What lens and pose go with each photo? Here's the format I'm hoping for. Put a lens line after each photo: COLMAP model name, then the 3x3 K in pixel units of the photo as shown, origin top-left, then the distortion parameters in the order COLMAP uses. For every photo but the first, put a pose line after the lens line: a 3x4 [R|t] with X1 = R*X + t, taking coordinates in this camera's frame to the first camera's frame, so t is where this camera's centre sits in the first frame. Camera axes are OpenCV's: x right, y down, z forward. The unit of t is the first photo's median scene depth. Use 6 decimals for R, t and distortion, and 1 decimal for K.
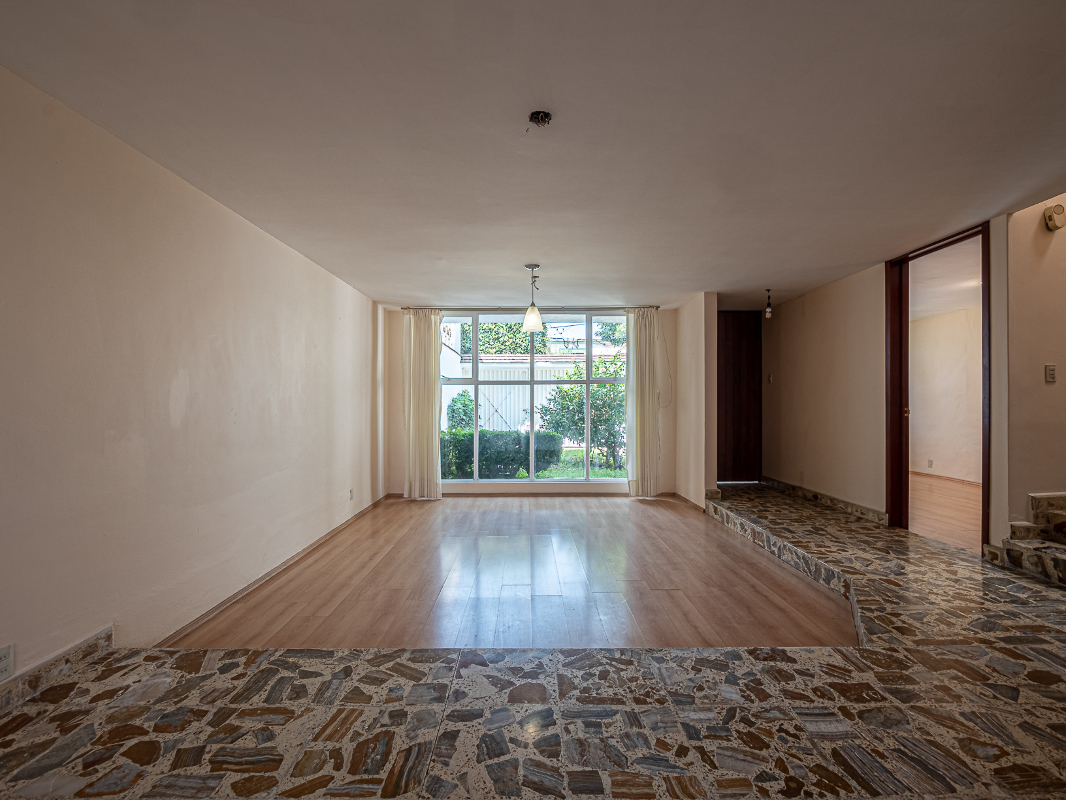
lens RADIAL K [[474.6, 0, 532.1], [0, 474.6, 402.3], [0, 0, 1]] dist [-0.002489, -0.001266]
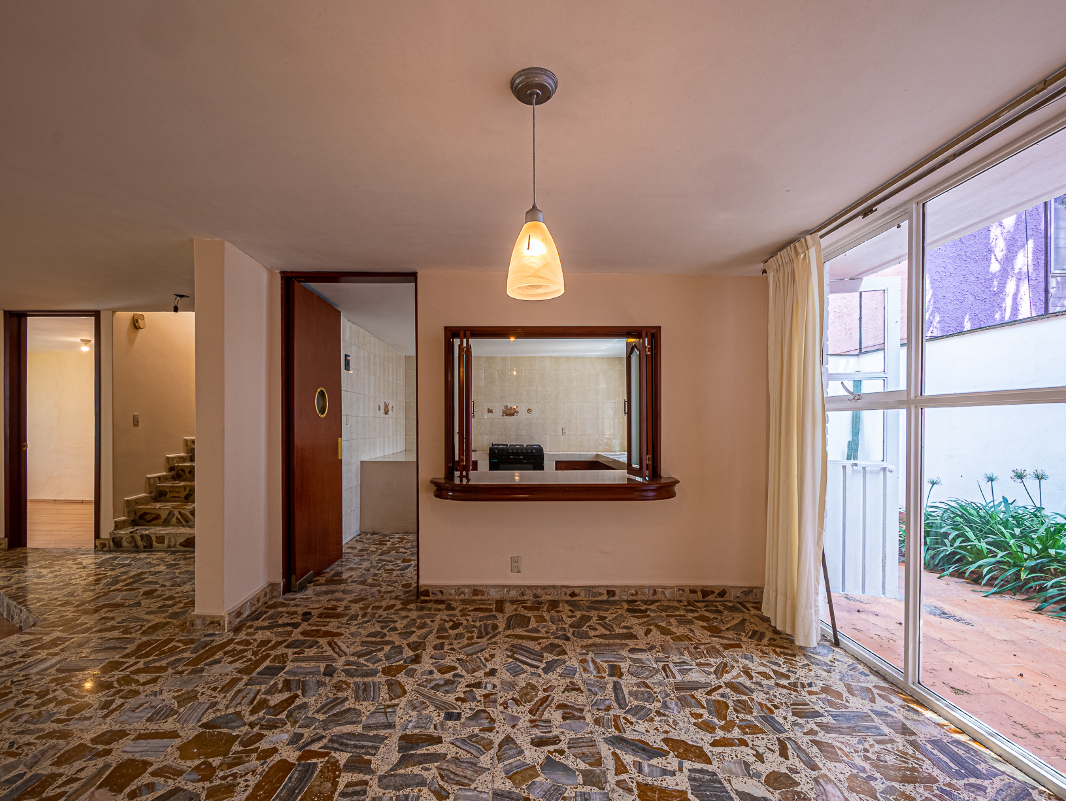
lens RADIAL K [[459.3, 0, 509.4], [0, 459.3, 430.1], [0, 0, 1]] dist [-0.004726, -0.000315]
pose [[0.008305, -0.008343, 0.999931, -0.419596], [-0.008443, 0.999929, 0.008413, -0.050552], [-0.999930, -0.008513, 0.008234, -0.256790]]
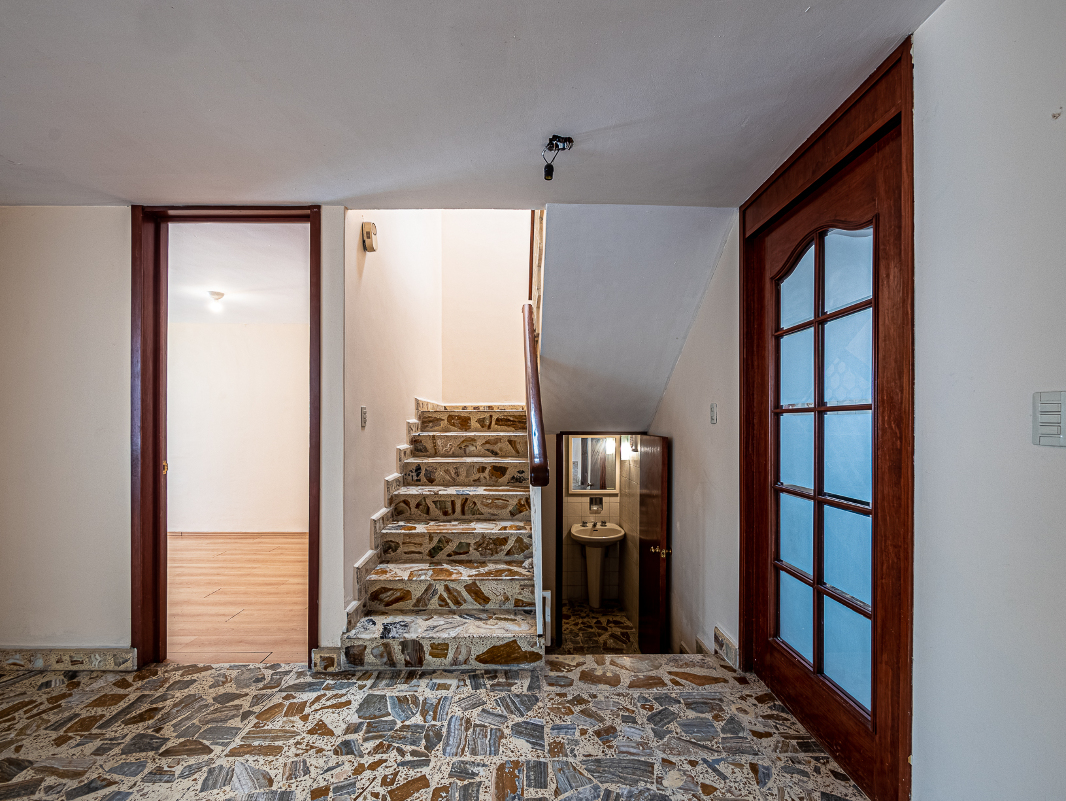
lens RADIAL K [[459.3, 0, 533.3], [0, 459.3, 425.8], [0, 0, 1]] dist [-0.004726, -0.000315]
pose [[0.001597, -0.002490, 0.999996, 0.268888], [-0.005084, 0.999984, 0.002498, -0.049225], [-0.999986, -0.005088, 0.001585, 0.699155]]
